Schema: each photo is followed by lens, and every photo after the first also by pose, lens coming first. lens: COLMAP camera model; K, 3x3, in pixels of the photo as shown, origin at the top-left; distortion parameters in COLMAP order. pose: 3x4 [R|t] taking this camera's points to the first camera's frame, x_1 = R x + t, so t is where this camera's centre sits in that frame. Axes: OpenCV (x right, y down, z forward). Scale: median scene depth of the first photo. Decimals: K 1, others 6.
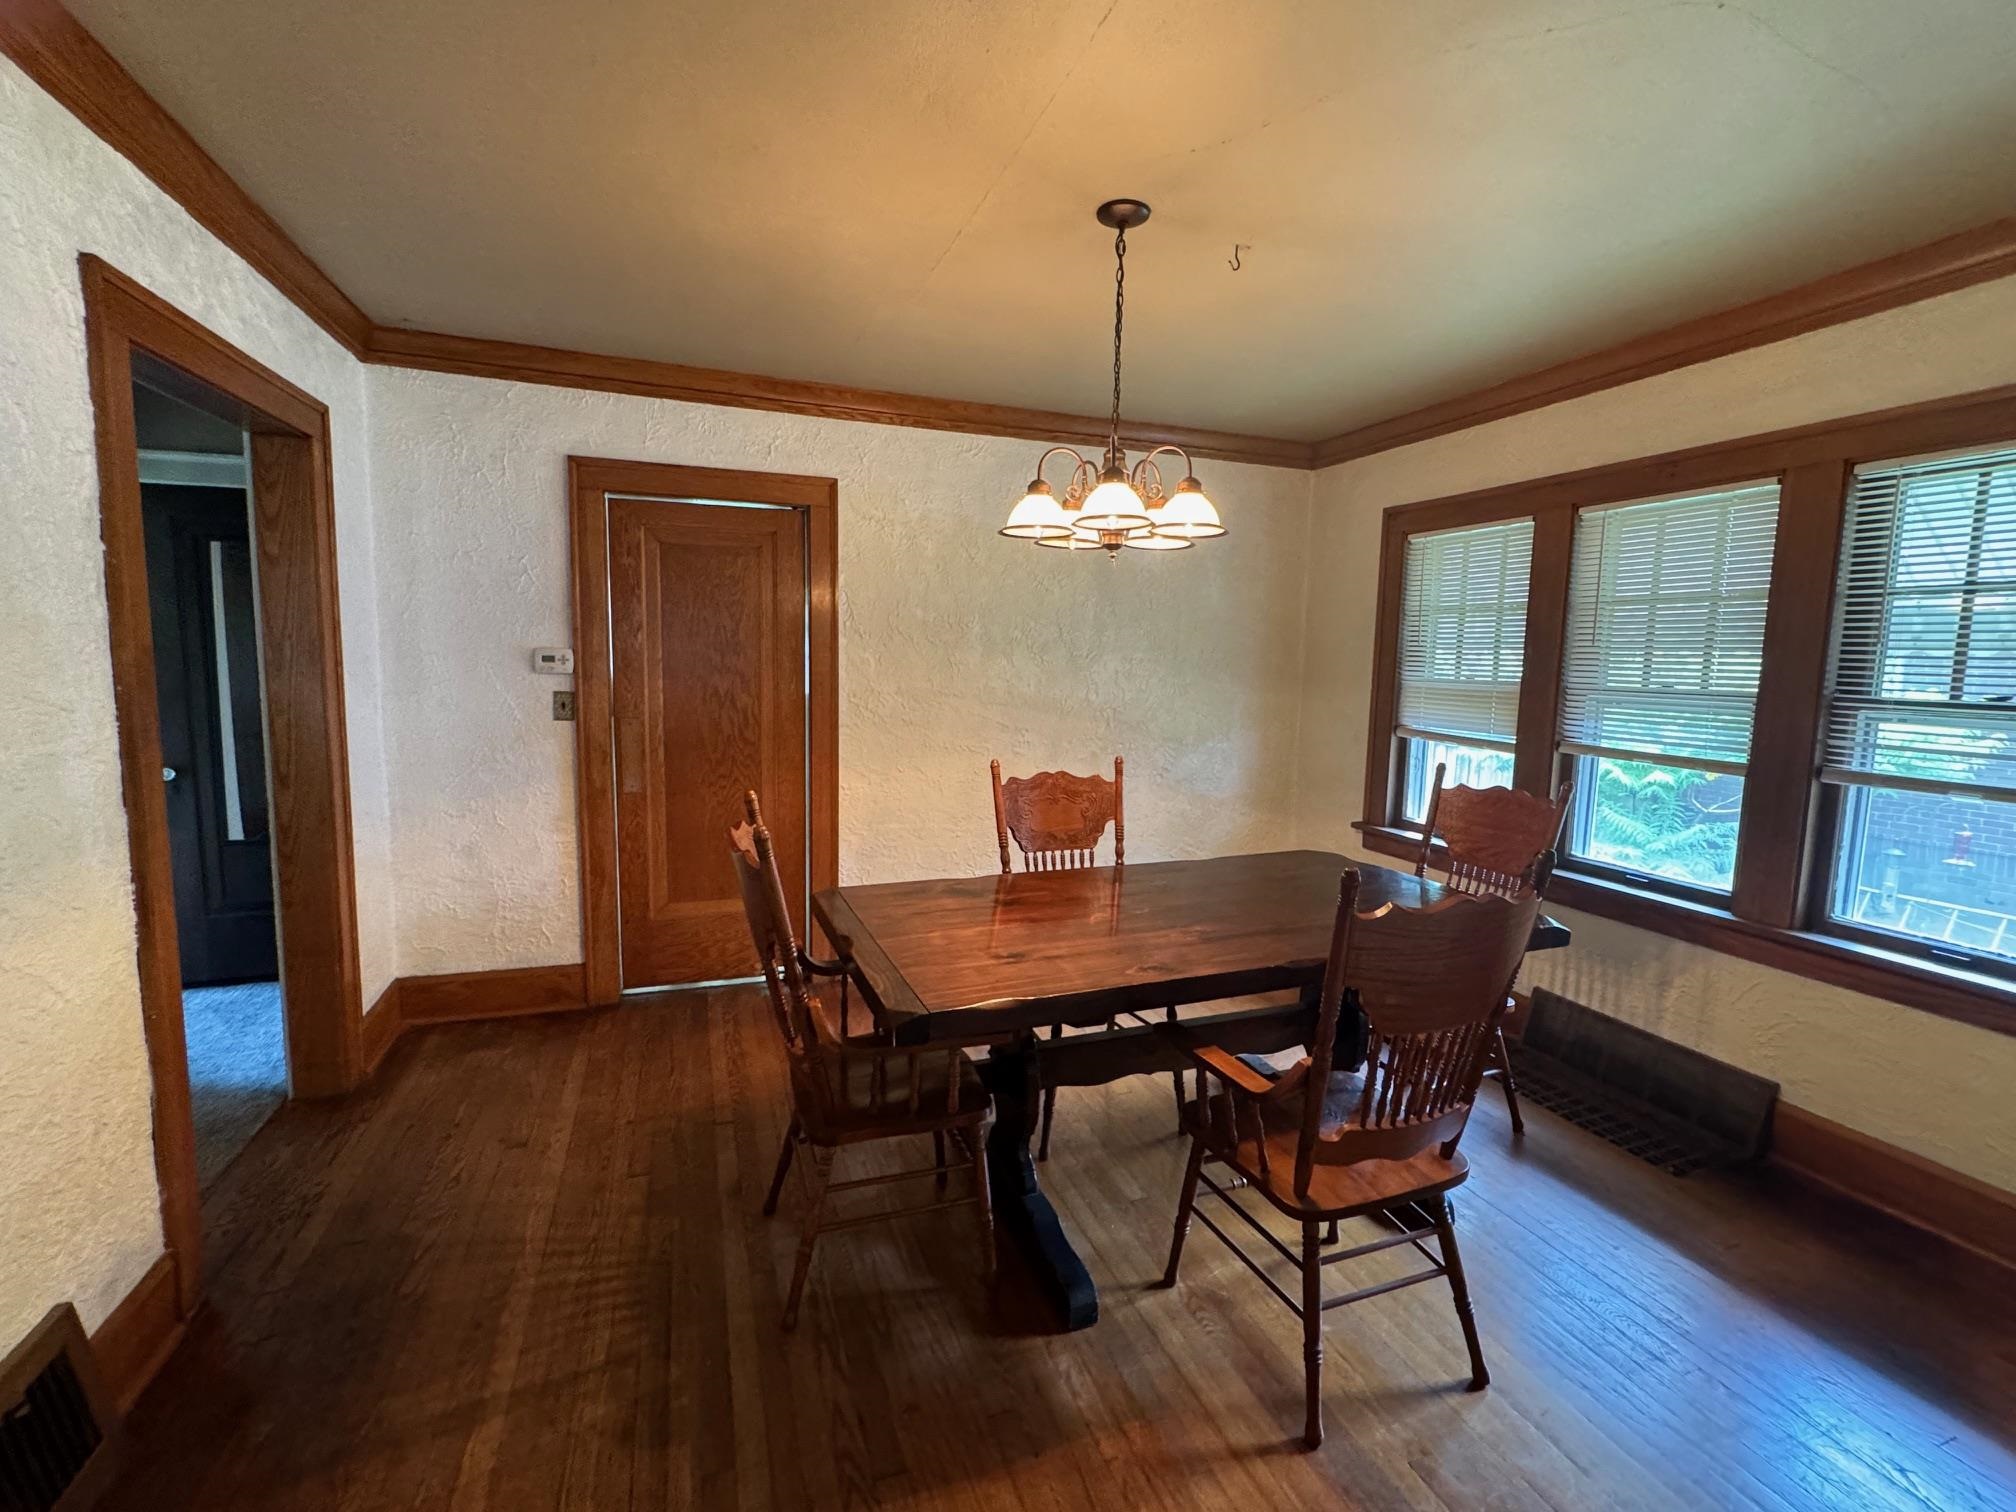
lens RADIAL K [[882.1, 0, 1018.2], [0, 882.1, 756.1], [0, 0, 1]] dist [-0.000649, -0.000027]
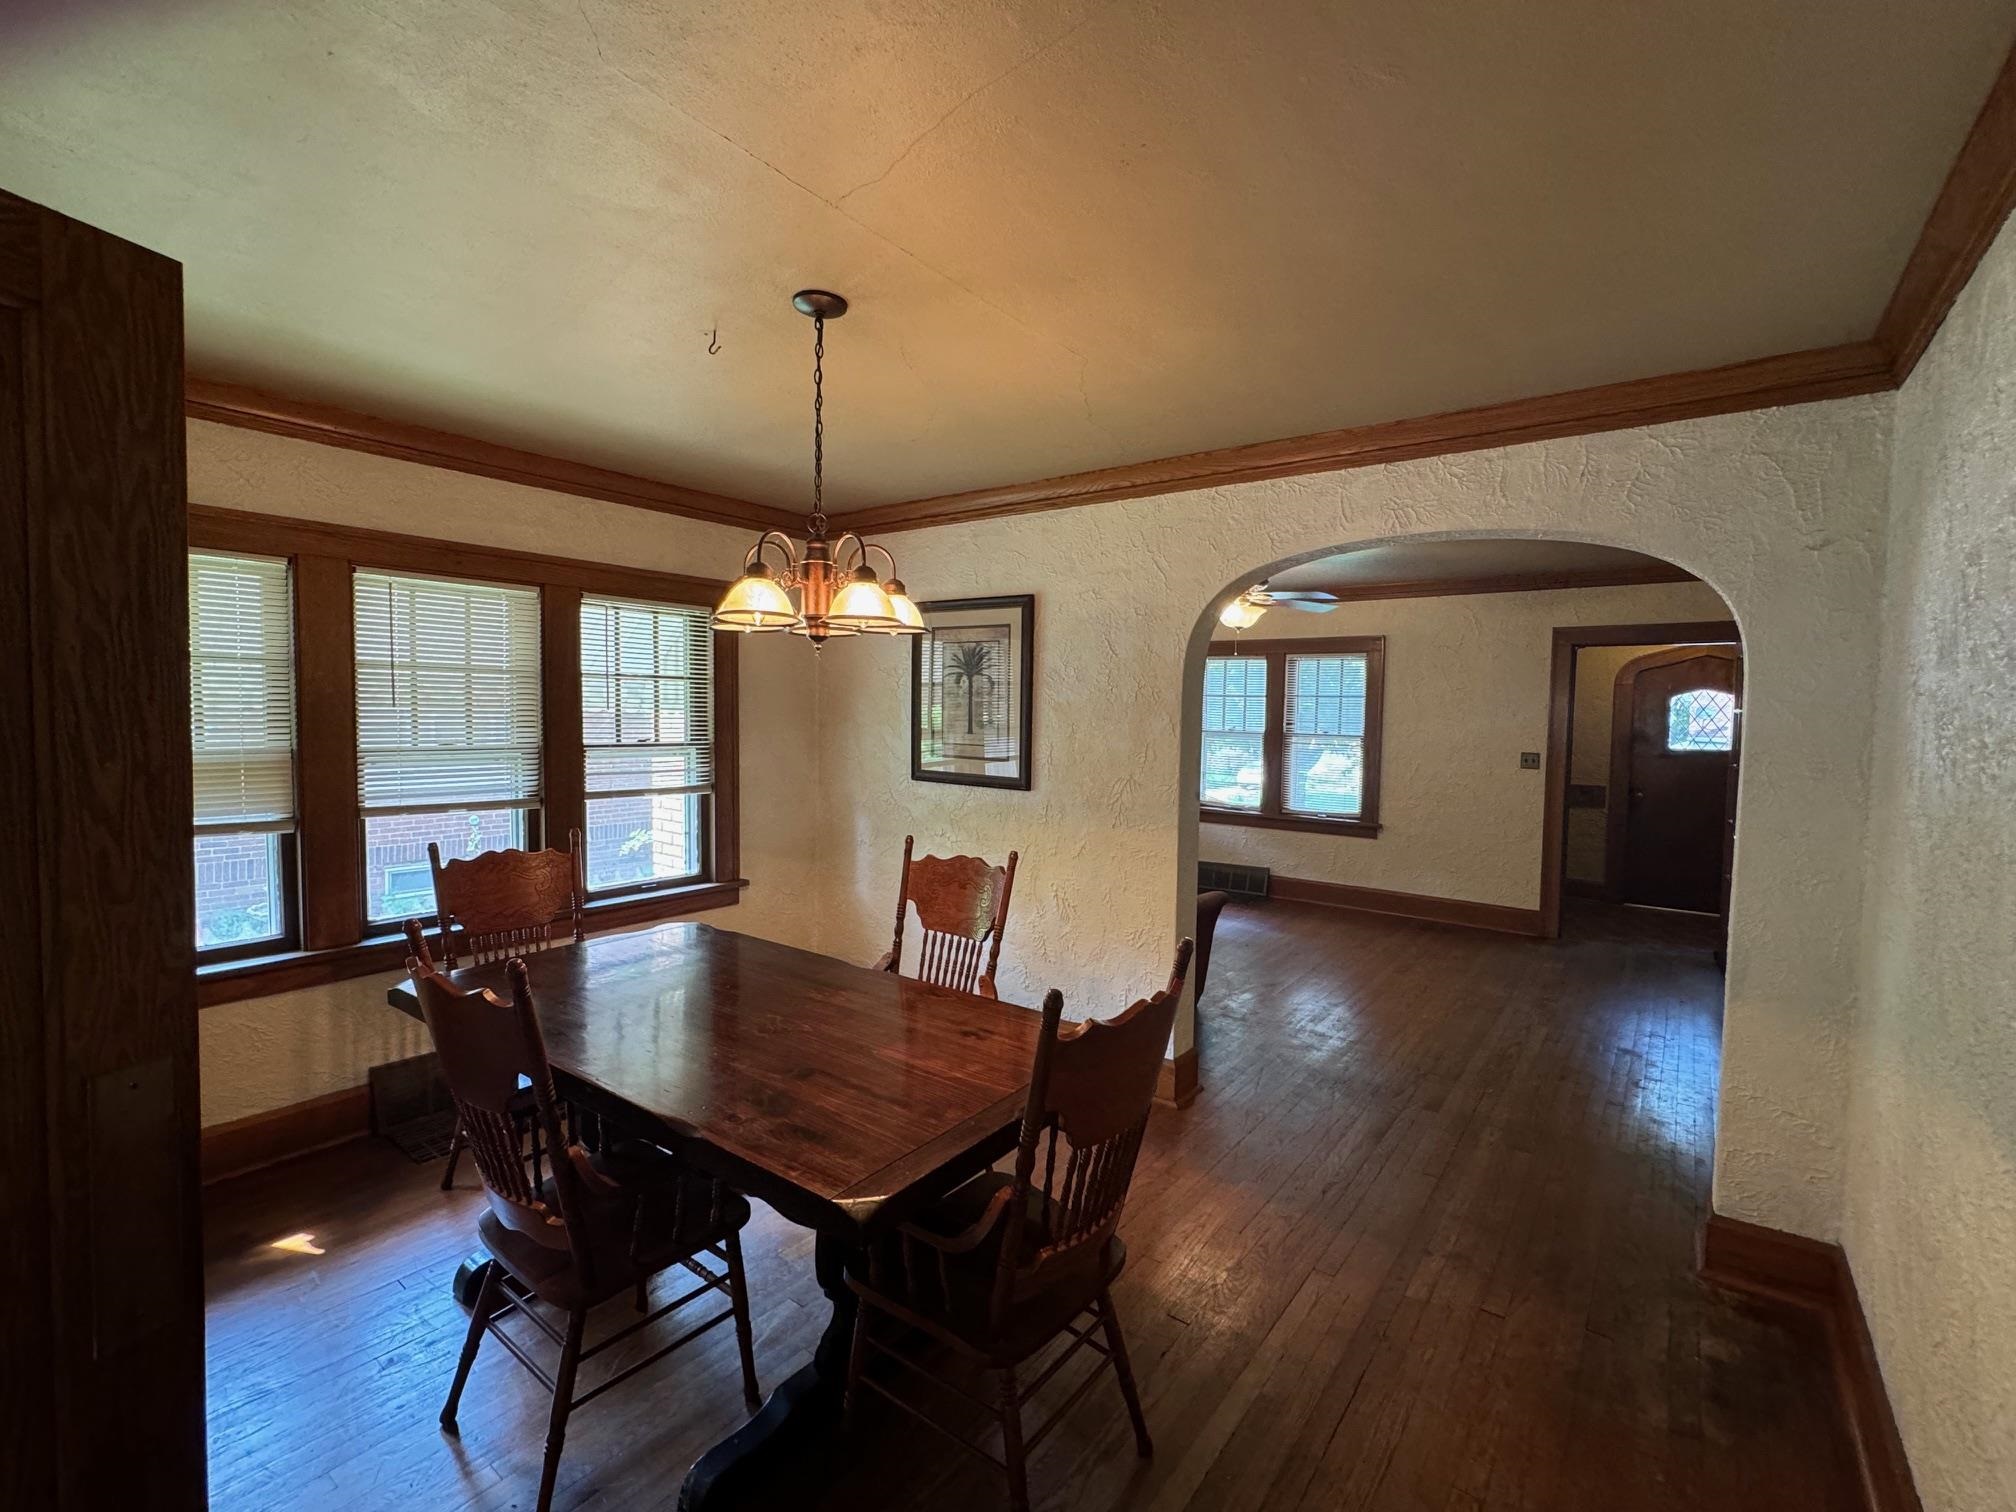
lens RADIAL K [[882.1, 0, 1018.1], [0, 882.1, 759.2], [0, 0, 1]] dist [-0.000649, -0.000027]
pose [[-0.541506, -0.076301, 0.837227, -0.776710], [0.058258, 0.990073, 0.127912, -0.204189], [-0.838676, 0.118040, -0.531686, 1.264276]]
